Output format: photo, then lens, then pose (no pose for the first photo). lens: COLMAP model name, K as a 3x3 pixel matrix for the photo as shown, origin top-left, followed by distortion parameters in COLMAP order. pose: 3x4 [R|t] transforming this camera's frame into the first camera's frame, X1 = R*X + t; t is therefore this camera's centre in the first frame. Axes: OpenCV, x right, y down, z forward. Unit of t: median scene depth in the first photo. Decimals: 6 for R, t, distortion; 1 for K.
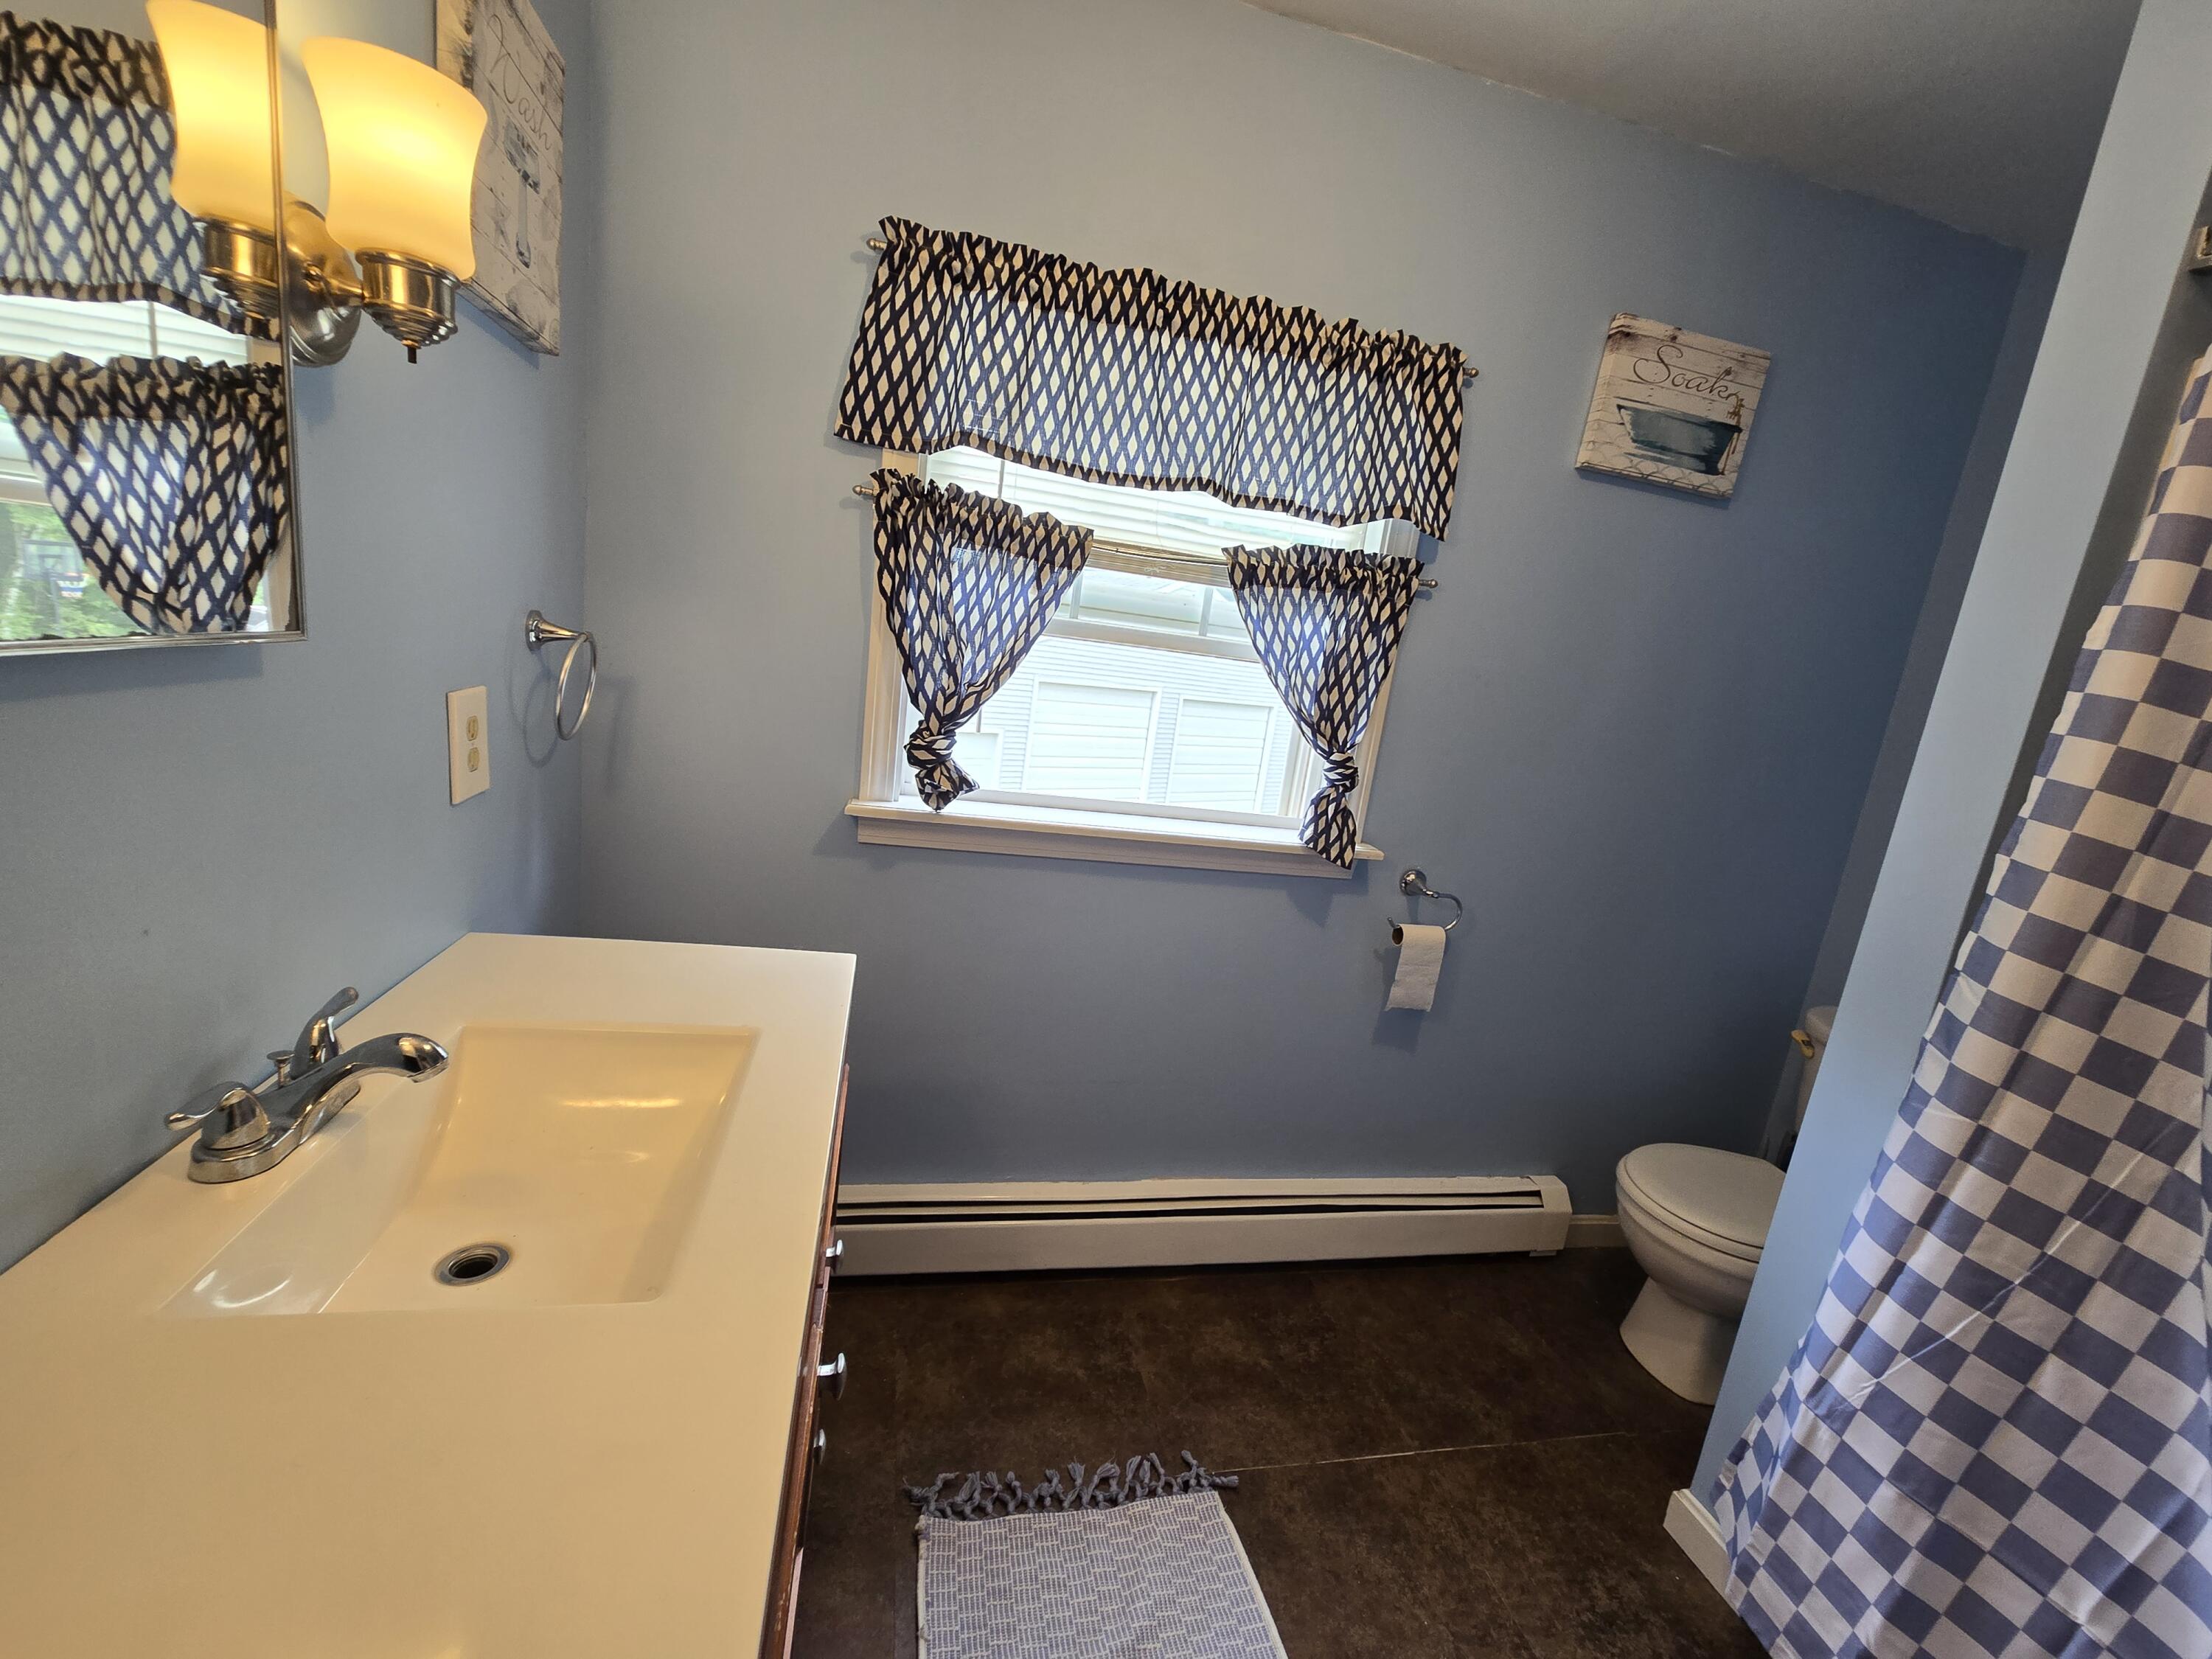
lens RADIAL K [[911.2, 0, 1109.6], [0, 911.2, 829.8], [0, 0, 1]] dist [-0.001276, 0.000107]
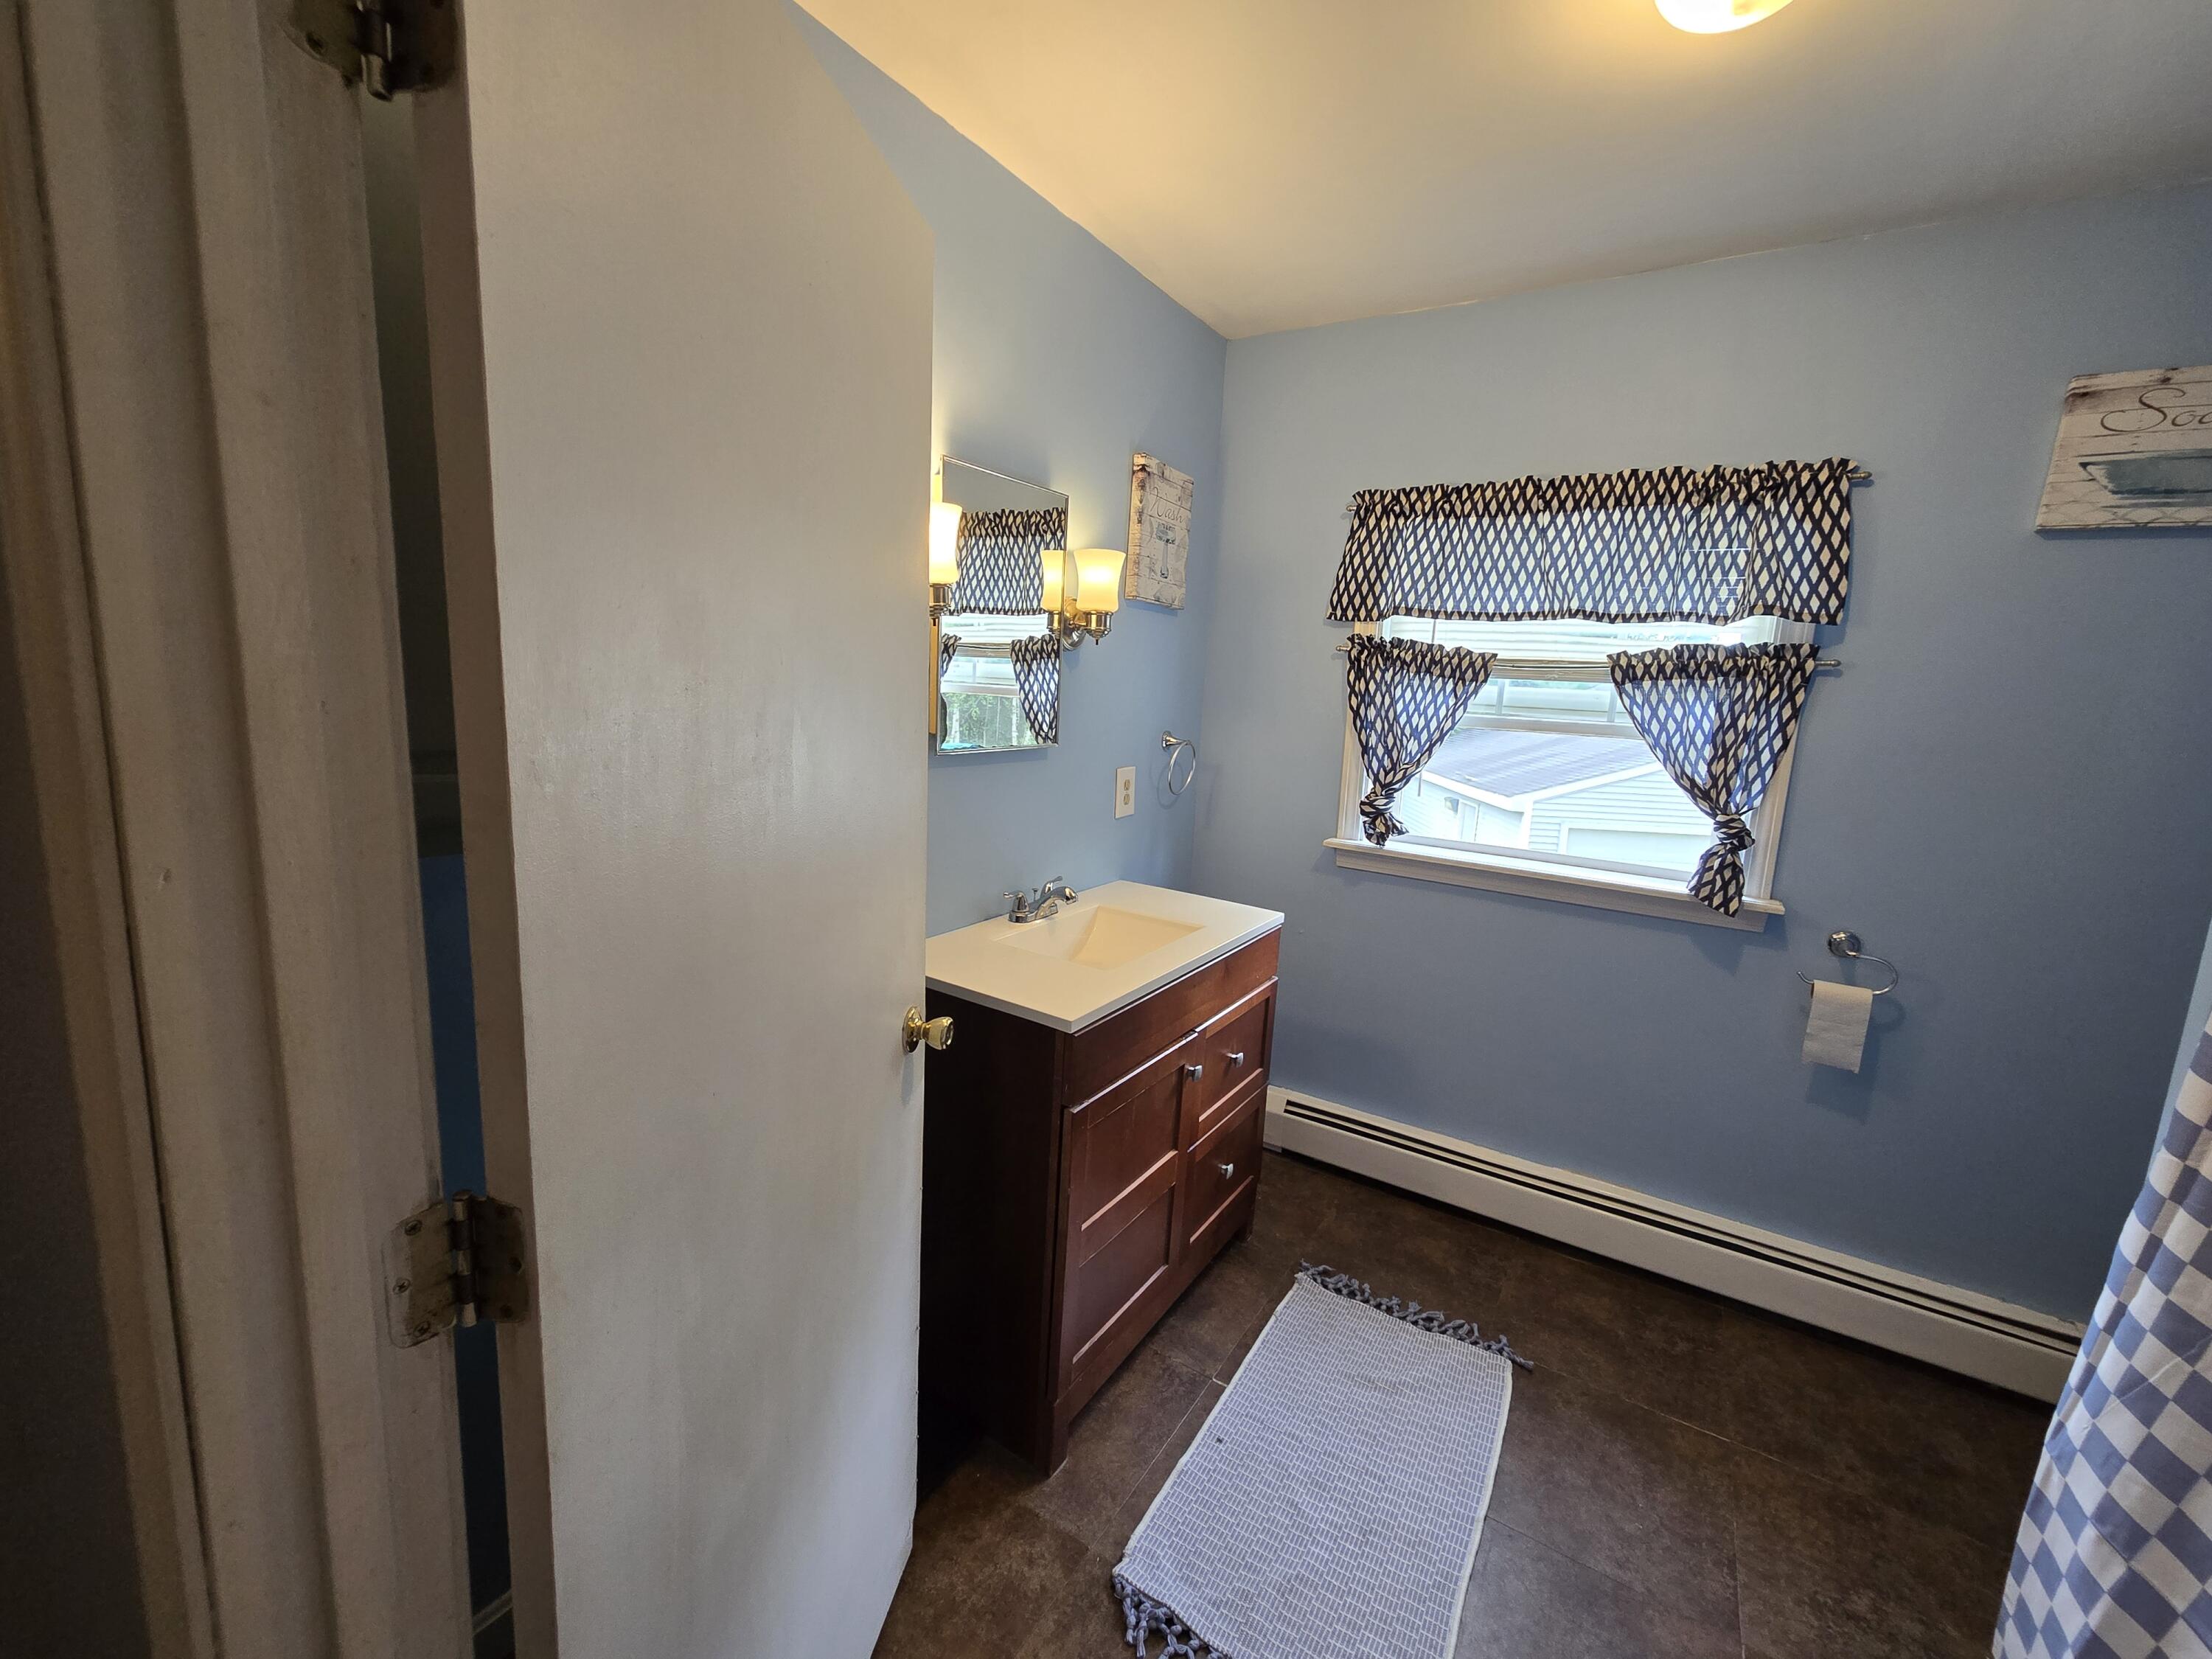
lens RADIAL K [[911.2, 0, 1104.7], [0, 911.2, 830.3], [0, 0, 1]] dist [-0.001276, 0.000107]
pose [[0.708218, 0.025145, -0.705545, 0.572177], [-0.102297, 0.992474, -0.067313, 0.104516], [0.698543, 0.119847, 0.705461, -0.405959]]
